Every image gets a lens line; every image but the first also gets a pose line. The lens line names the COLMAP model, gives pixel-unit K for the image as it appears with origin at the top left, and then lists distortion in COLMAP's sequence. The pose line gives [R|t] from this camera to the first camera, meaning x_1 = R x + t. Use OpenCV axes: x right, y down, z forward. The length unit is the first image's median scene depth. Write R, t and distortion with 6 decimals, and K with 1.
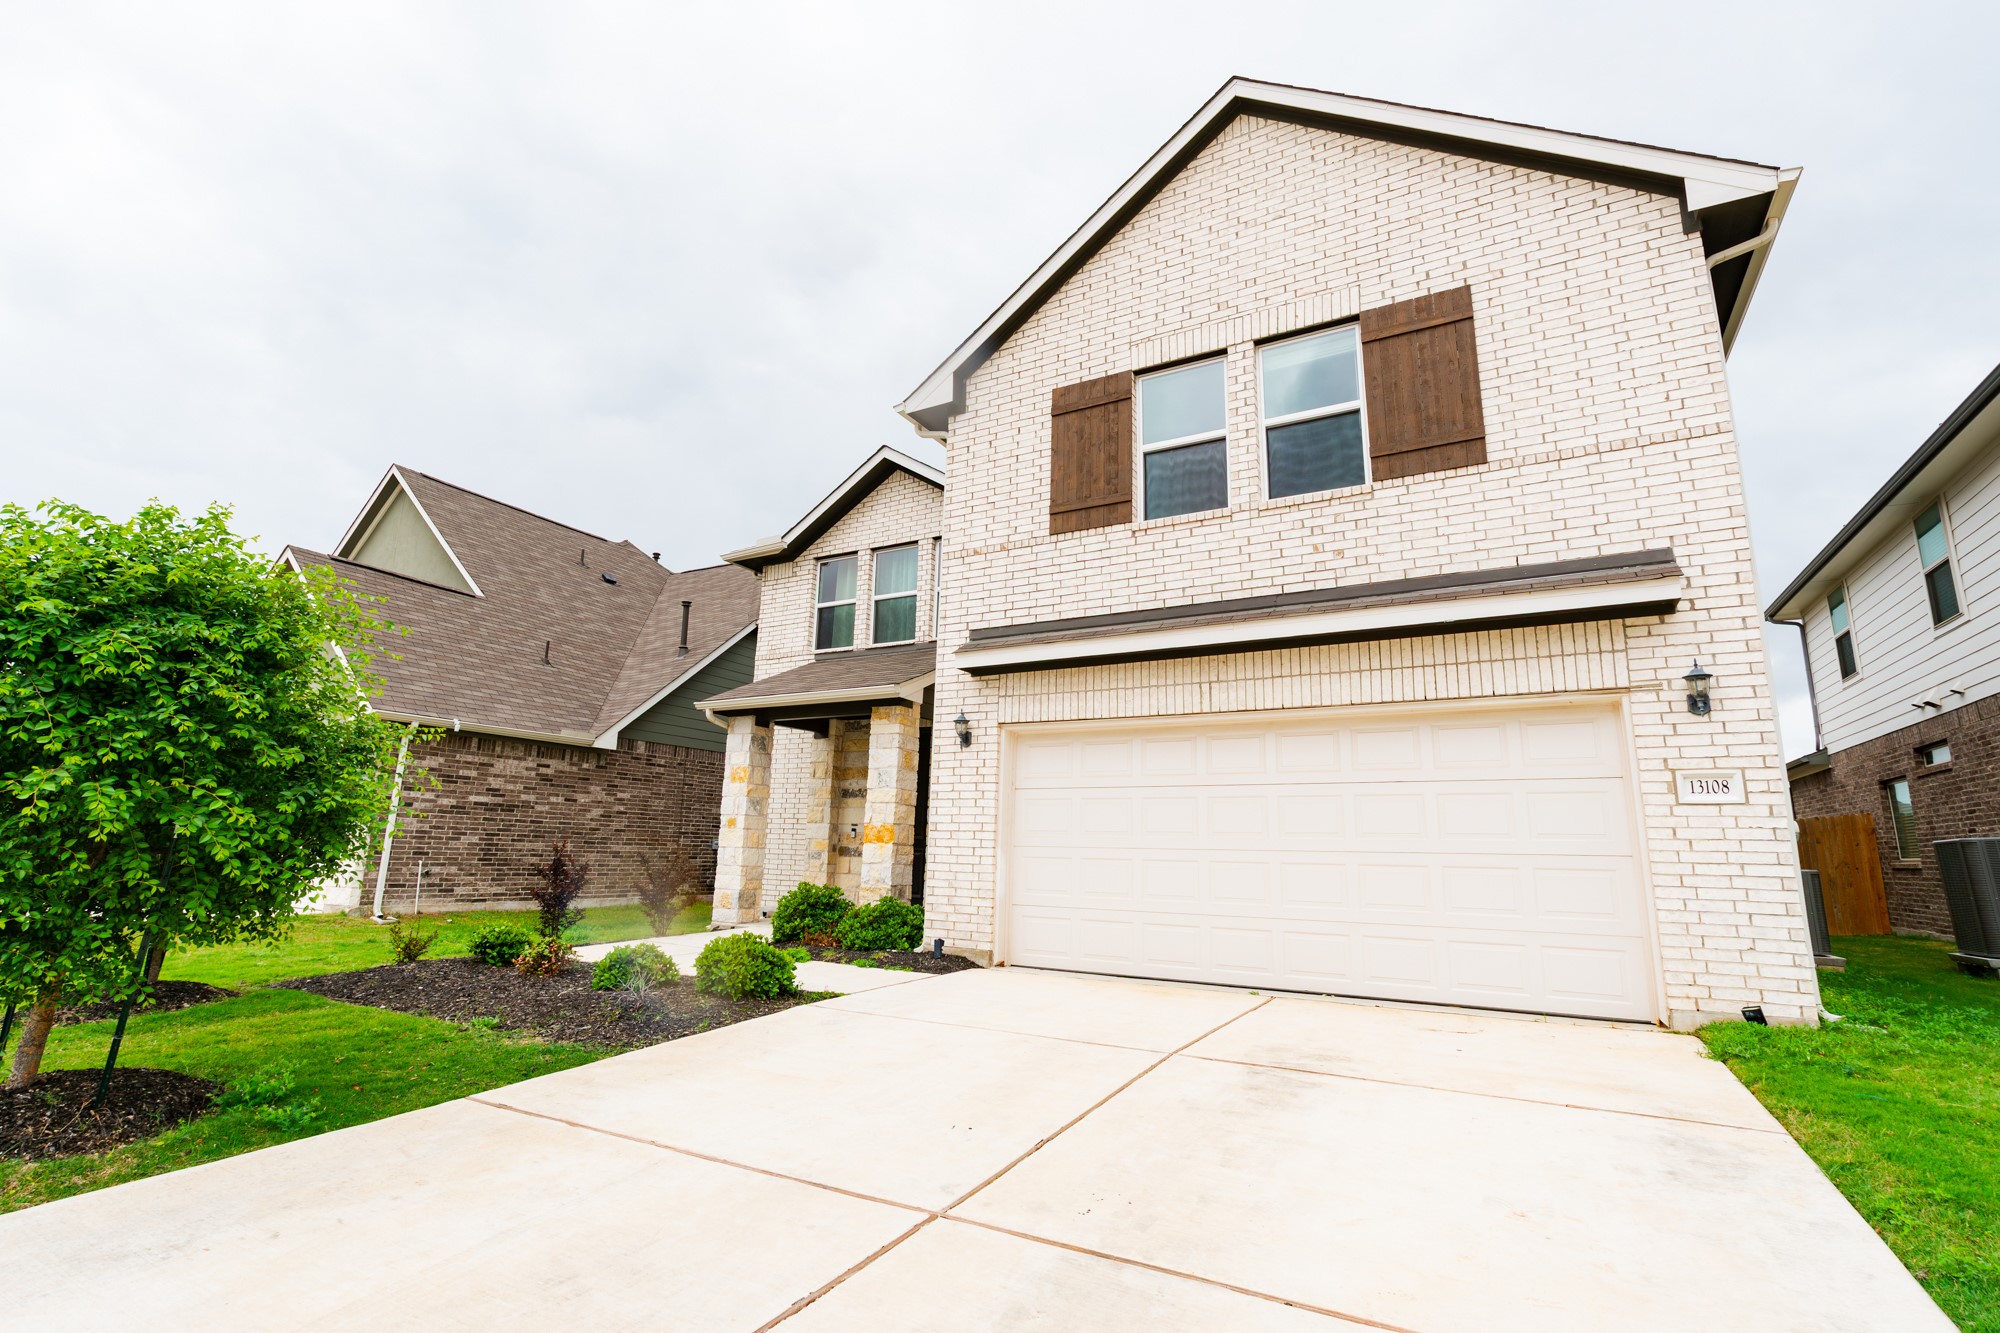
lens RADIAL K [[915.8, 0, 1003.5], [0, 915.8, 664.1], [0, 0, 1]] dist [-0.005707, 0.000340]
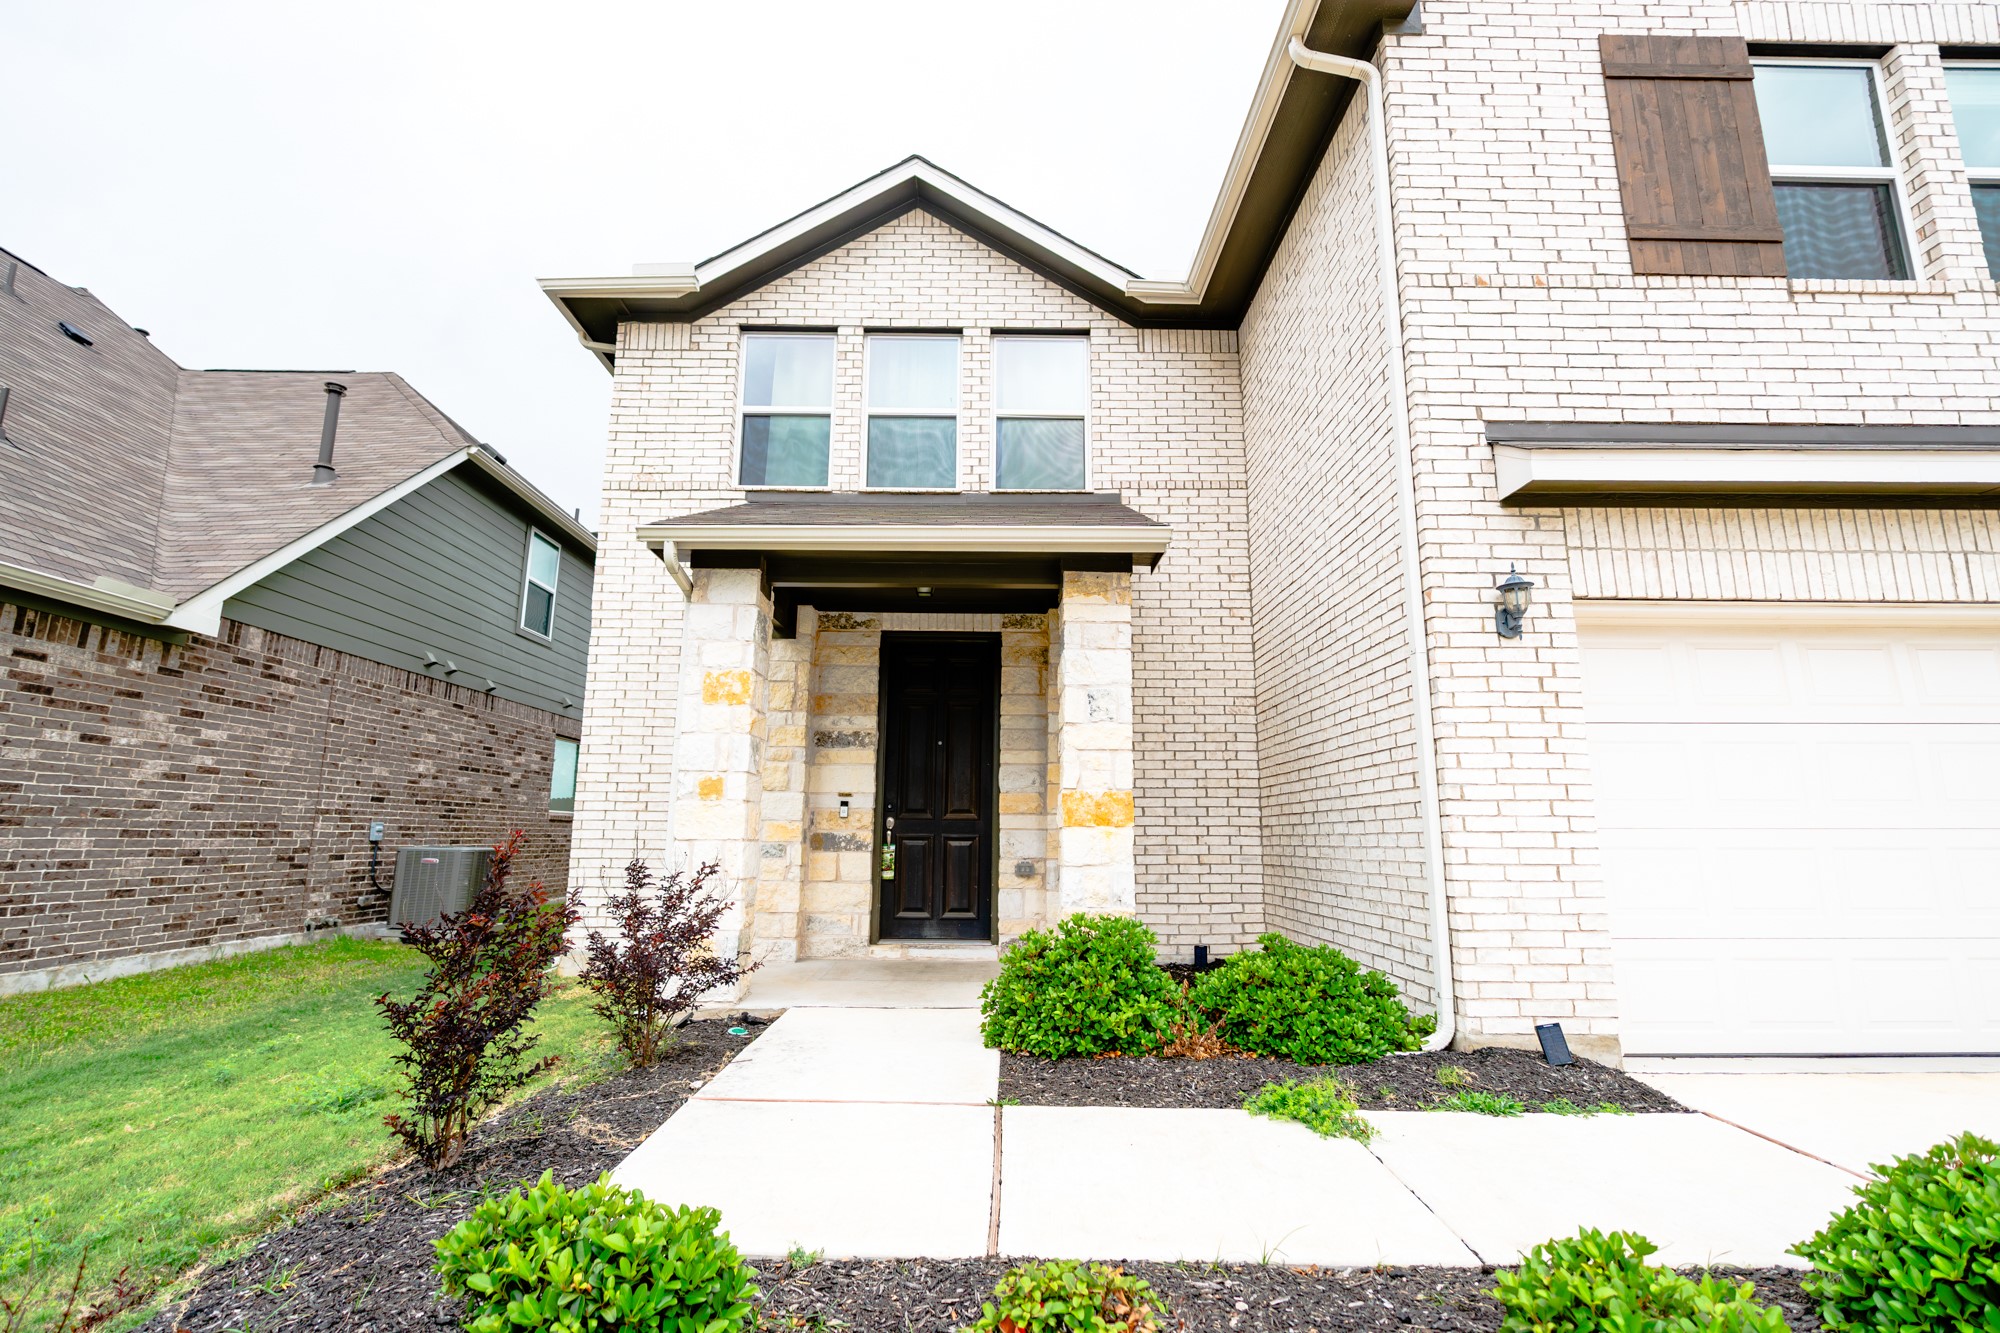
lens RADIAL K [[915.8, 0, 998.8], [0, 915.8, 661.7], [0, 0, 1]] dist [-0.005707, 0.000340]
pose [[0.866837, 0.075058, 0.492910, -0.422272], [-0.085255, 0.996358, -0.001791, 0.100580], [-0.491249, -0.040470, 0.870078, 0.539899]]
